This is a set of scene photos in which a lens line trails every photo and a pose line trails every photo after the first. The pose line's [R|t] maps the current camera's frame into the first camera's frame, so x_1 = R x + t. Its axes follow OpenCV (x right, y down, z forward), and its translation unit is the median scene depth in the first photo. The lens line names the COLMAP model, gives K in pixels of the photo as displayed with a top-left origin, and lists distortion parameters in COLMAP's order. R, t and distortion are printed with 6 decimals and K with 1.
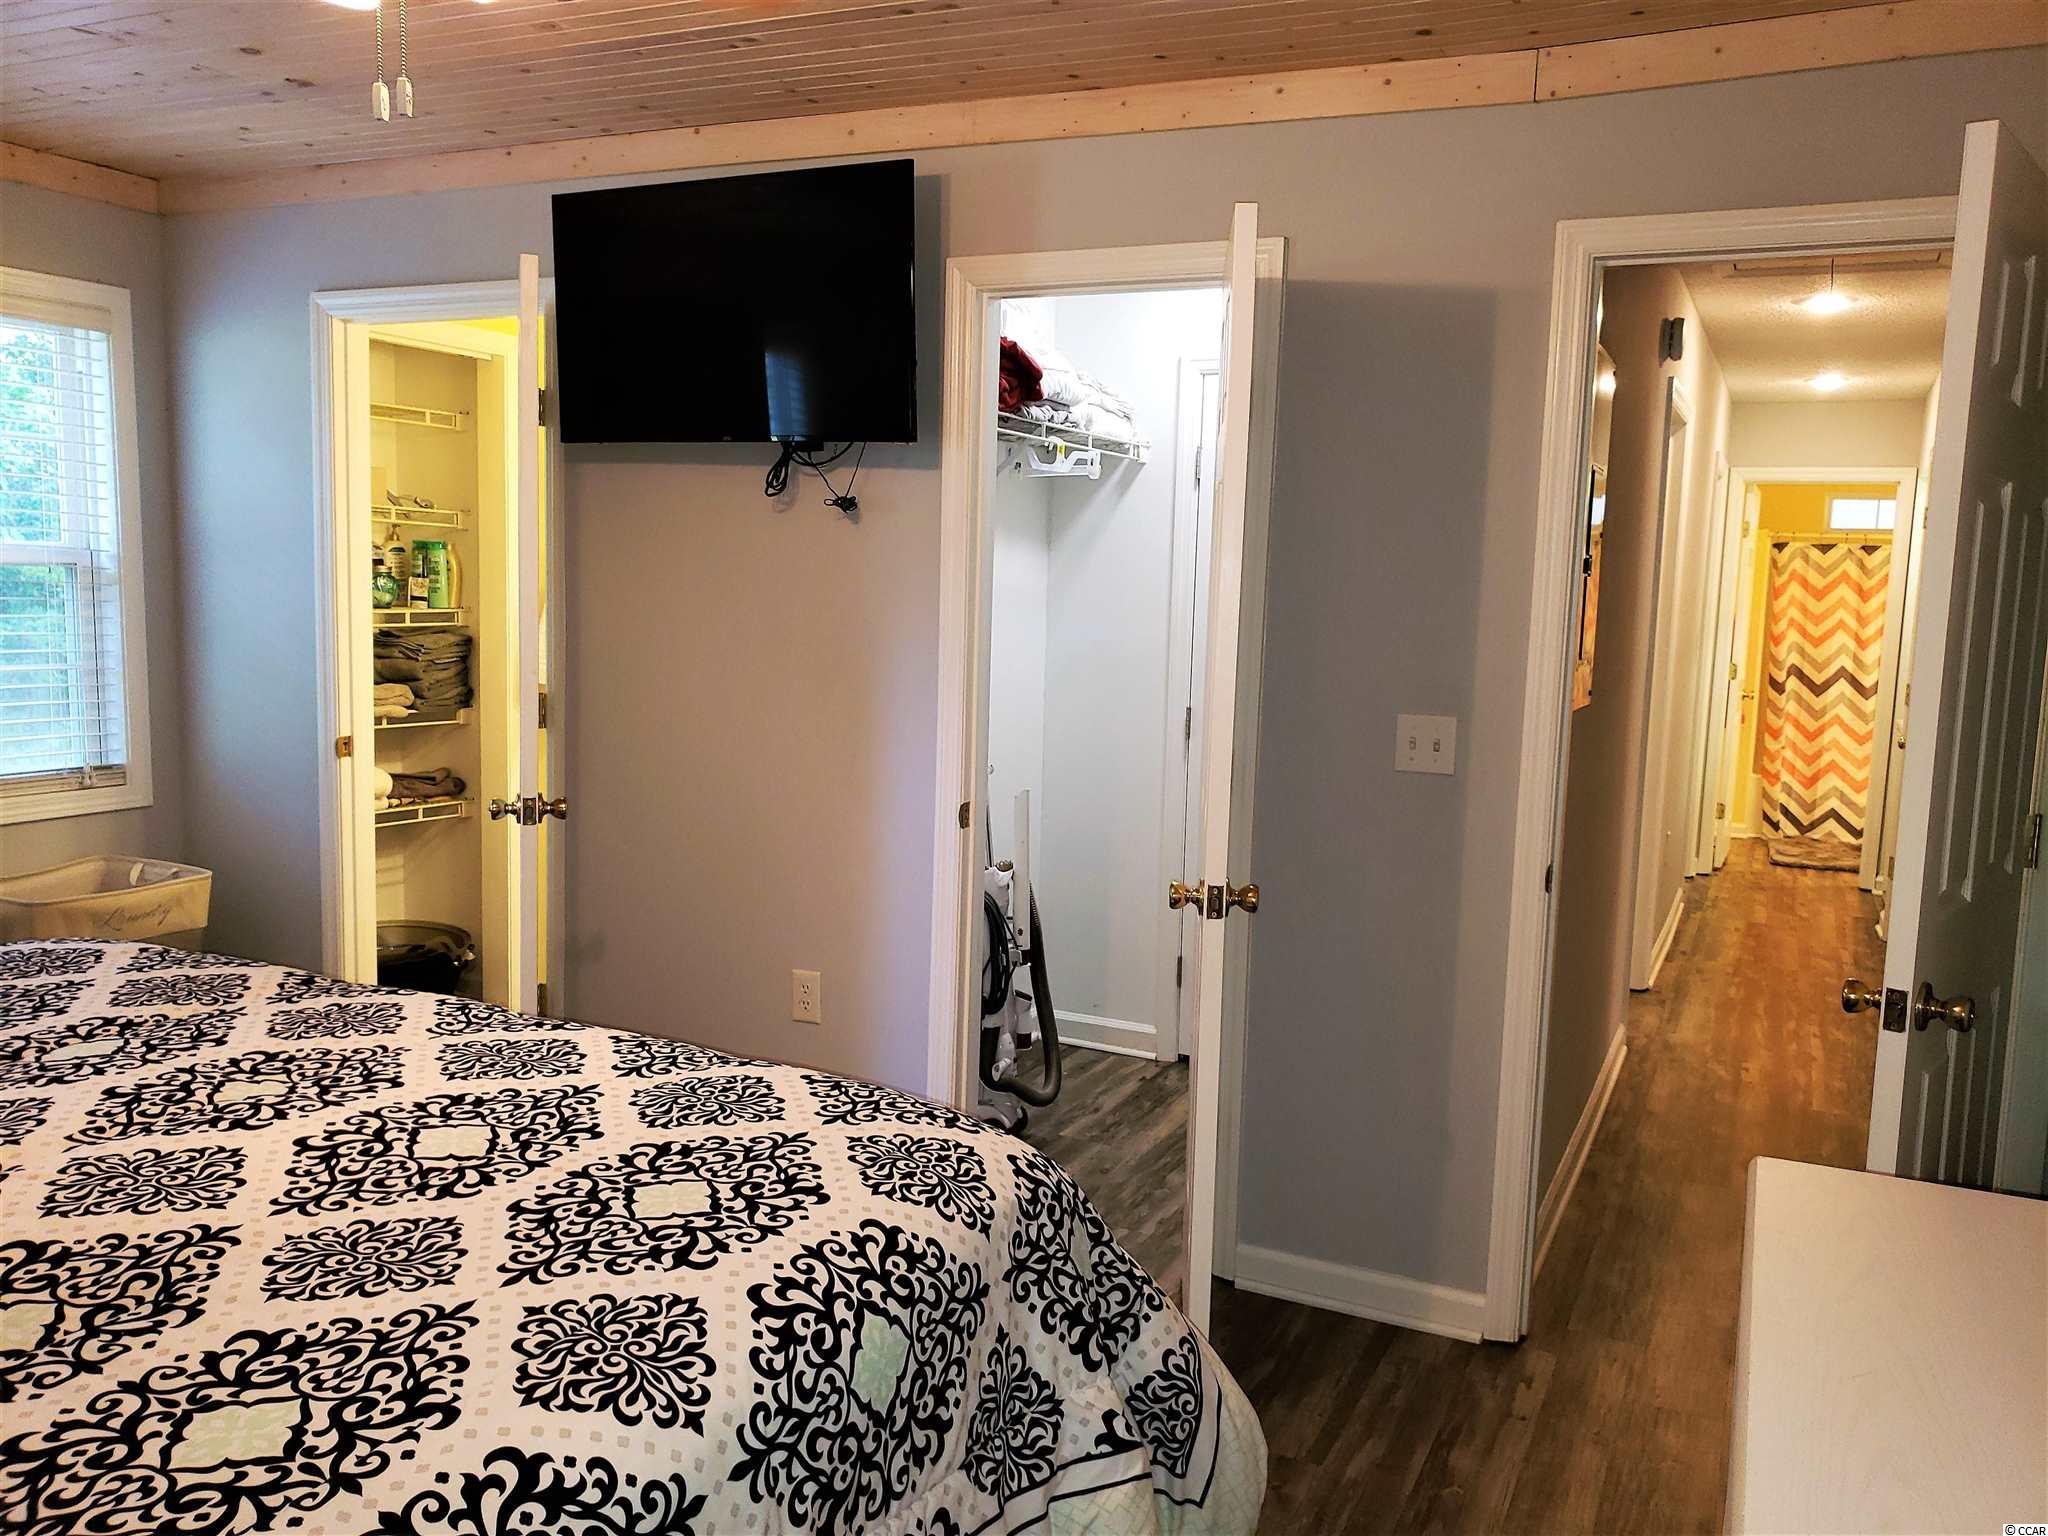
lens RADIAL K [[1606.2, 0, 1024.0], [0, 1606.2, 768.0], [0, 0, 1]] dist [0.000537, 0.000167]
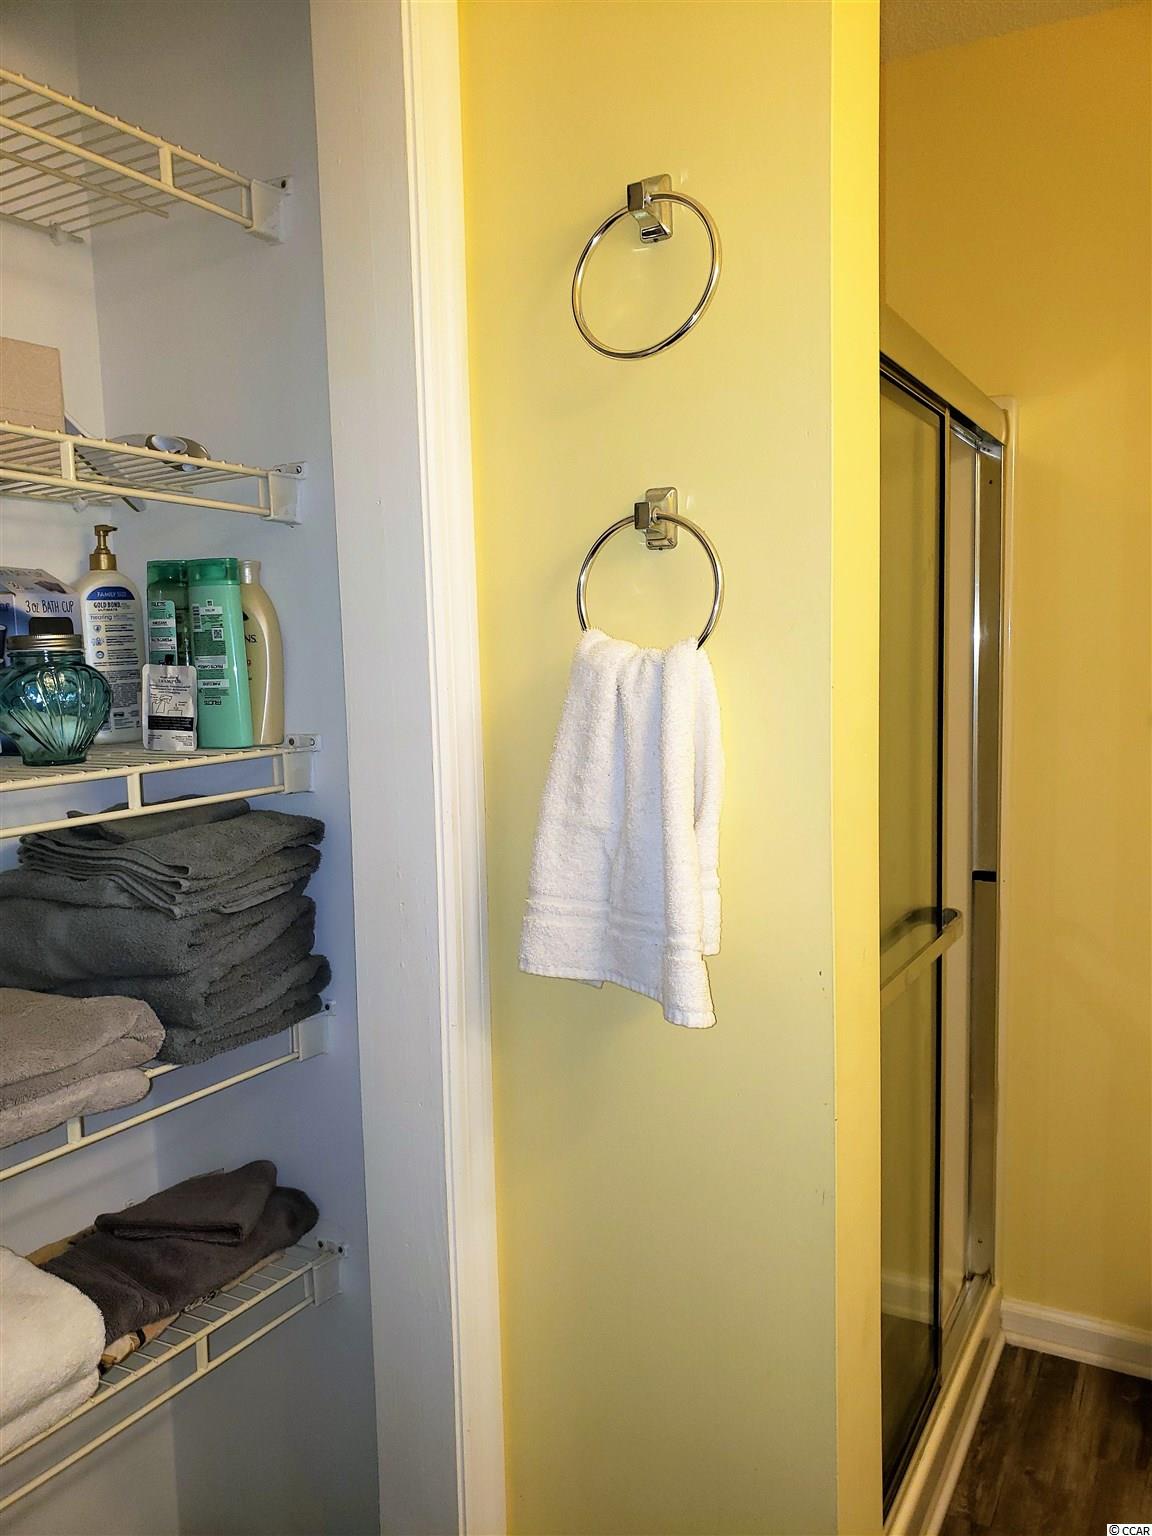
lens RADIAL K [[1204.6, 0, 576.0], [0, 1204.6, 768.0], [0, 0, 1]] dist [0.000537, 0.000167]
pose [[0.995635, -0.052528, -0.077147, -0.296744], [0.051110, 0.998488, -0.020243, -0.095098], [0.078094, 0.016212, 0.996814, 0.822602]]
